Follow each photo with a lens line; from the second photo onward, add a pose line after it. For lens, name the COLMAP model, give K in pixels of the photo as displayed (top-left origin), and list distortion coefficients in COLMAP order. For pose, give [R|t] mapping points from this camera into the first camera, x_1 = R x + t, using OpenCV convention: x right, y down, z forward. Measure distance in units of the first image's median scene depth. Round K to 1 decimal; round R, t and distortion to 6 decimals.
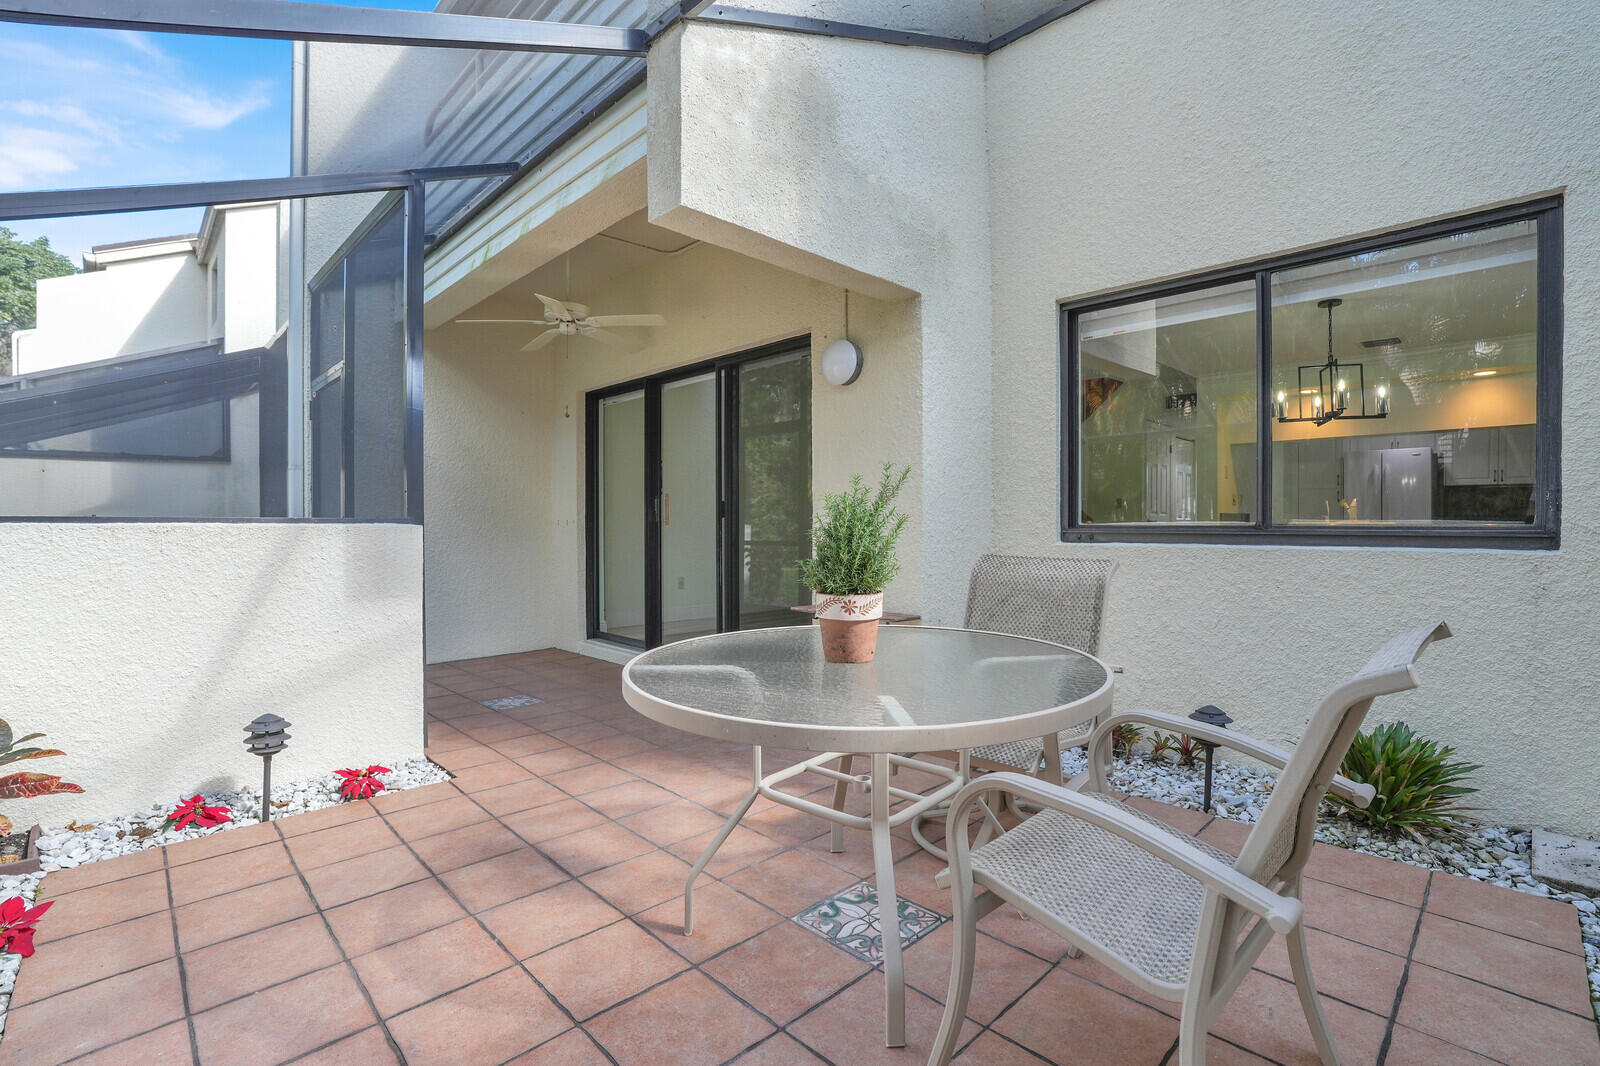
lens RADIAL K [[743.2, 0, 797.5], [0, 743.2, 520.4], [0, 0, 1]] dist [-0.065559, 0.021233]
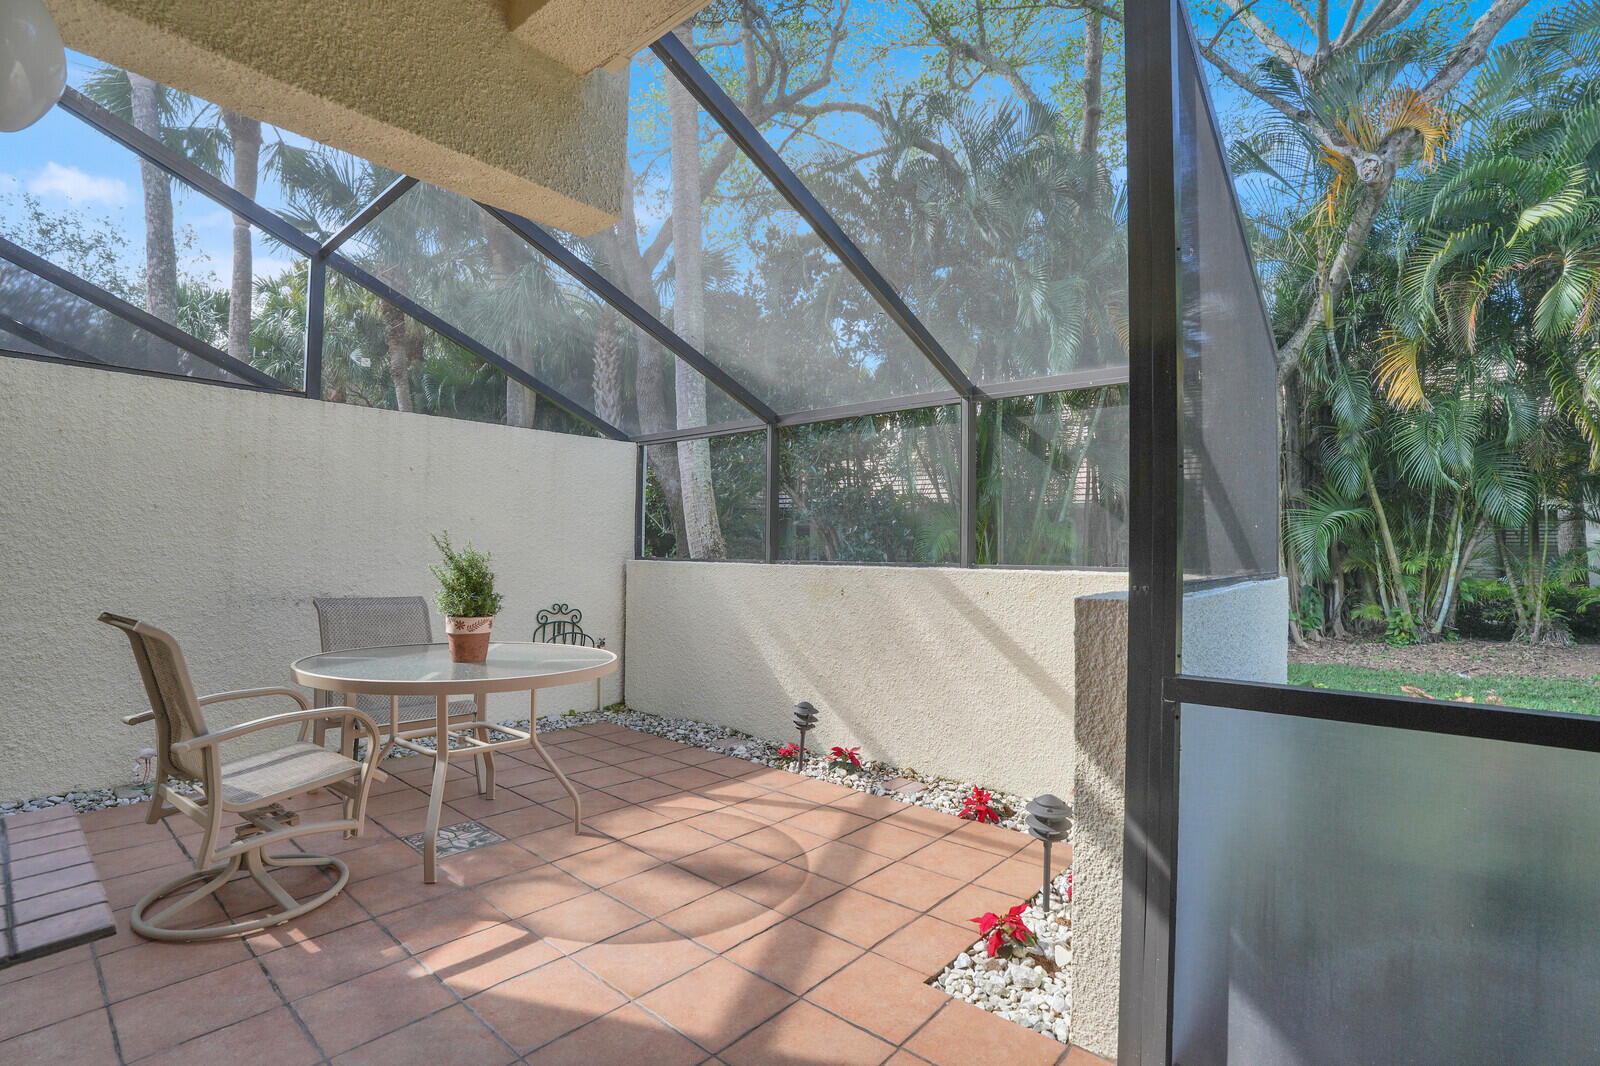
lens RADIAL K [[748.0, 0, 800.0], [0, 748.0, 533.0], [0, 0, 1]] dist [-0.066991, 0.029260]
pose [[-0.995579, -0.014233, -0.092841, -0.347645], [-0.011550, 0.999502, -0.029367, -0.027913], [0.093213, -0.028165, -0.995248, 1.961500]]
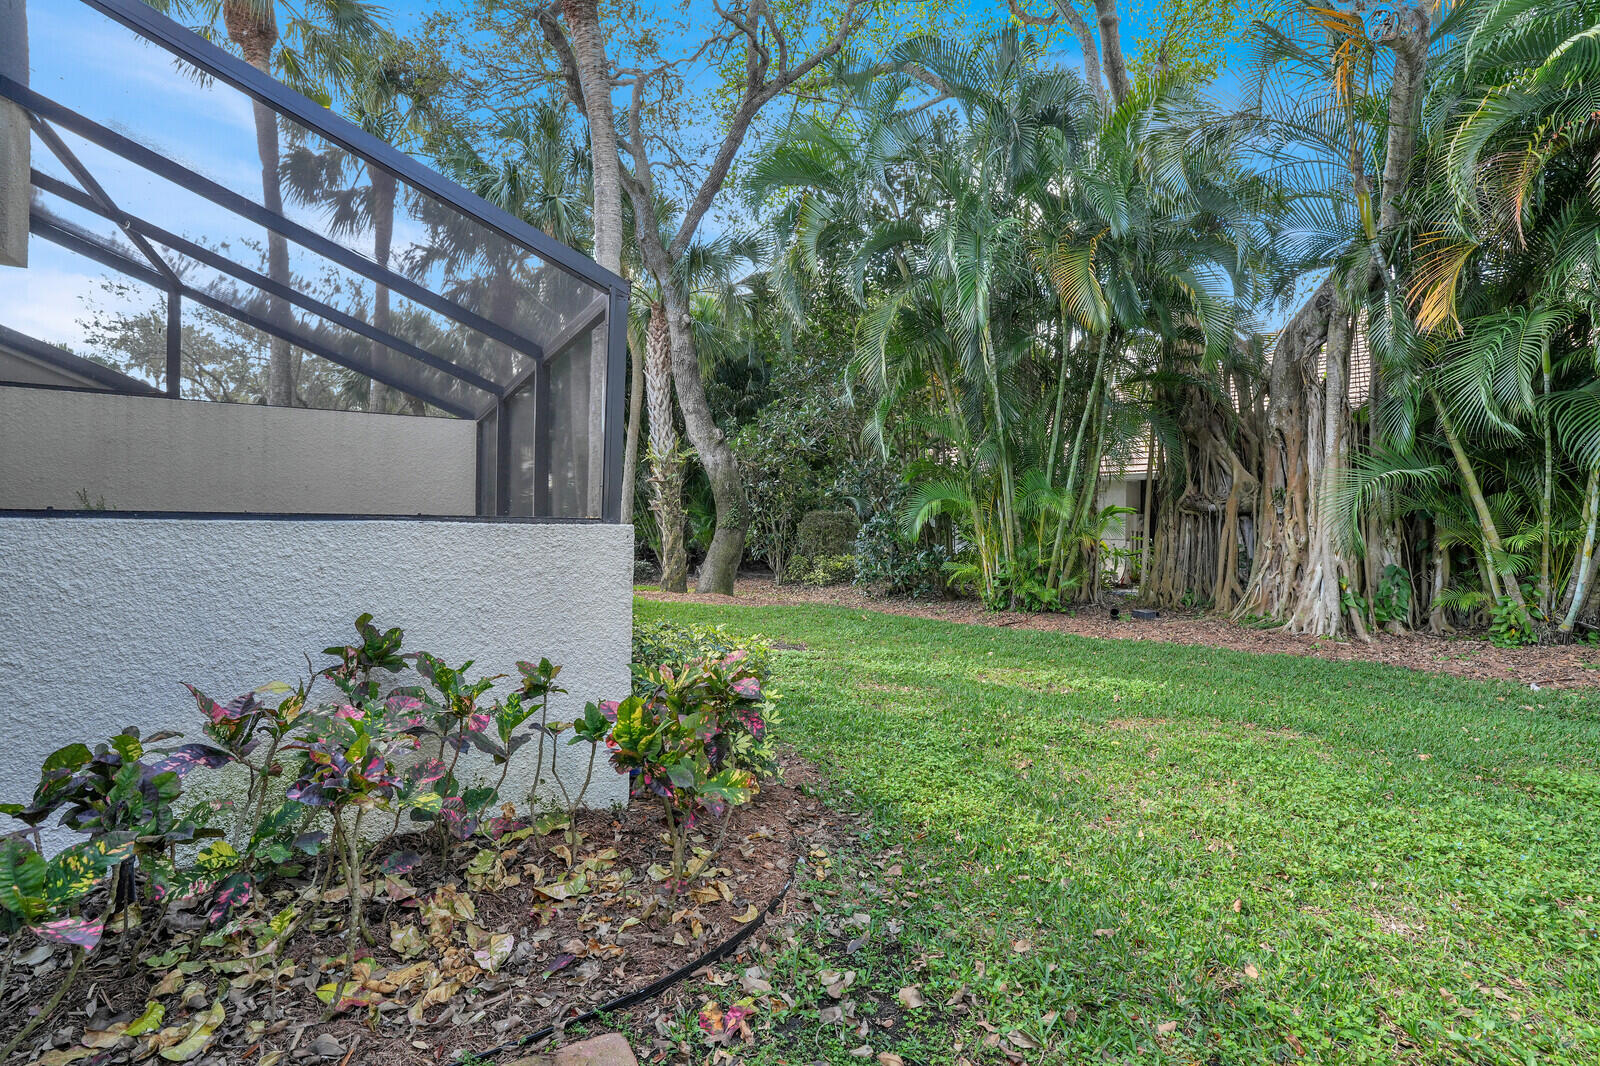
lens RADIAL K [[748.0, 0, 800.0], [0, 748.0, 533.0], [0, 0, 1]] dist [-0.066991, 0.029260]
pose [[-0.971033, -0.016767, 0.238355, -1.788933], [-0.017035, 0.999854, 0.000933, 0.010843], [-0.238336, -0.003154, -0.971178, 1.919090]]
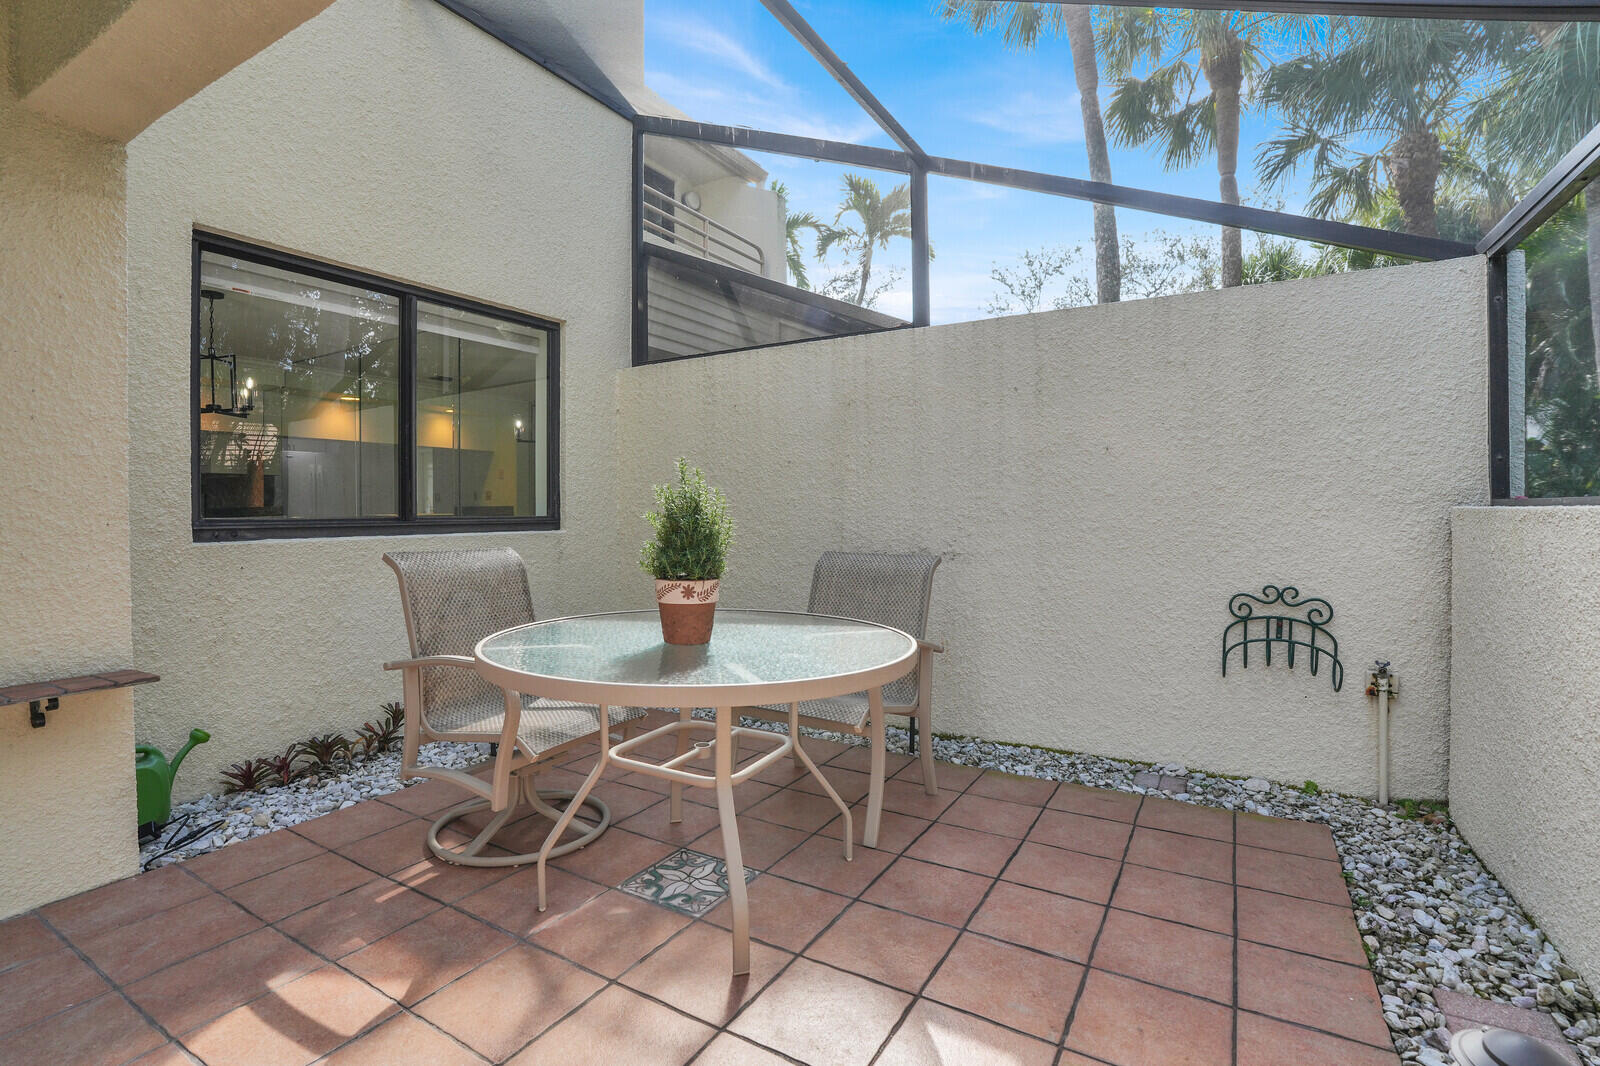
lens RADIAL K [[743.2, 0, 797.5], [0, 743.2, 520.4], [0, 0, 1]] dist [-0.065559, 0.021233]
pose [[-0.267353, -0.011240, 0.963533, -0.759854], [0.001745, 0.999925, 0.012149, -0.001596], [-0.963597, 0.004929, -0.267313, 0.870607]]
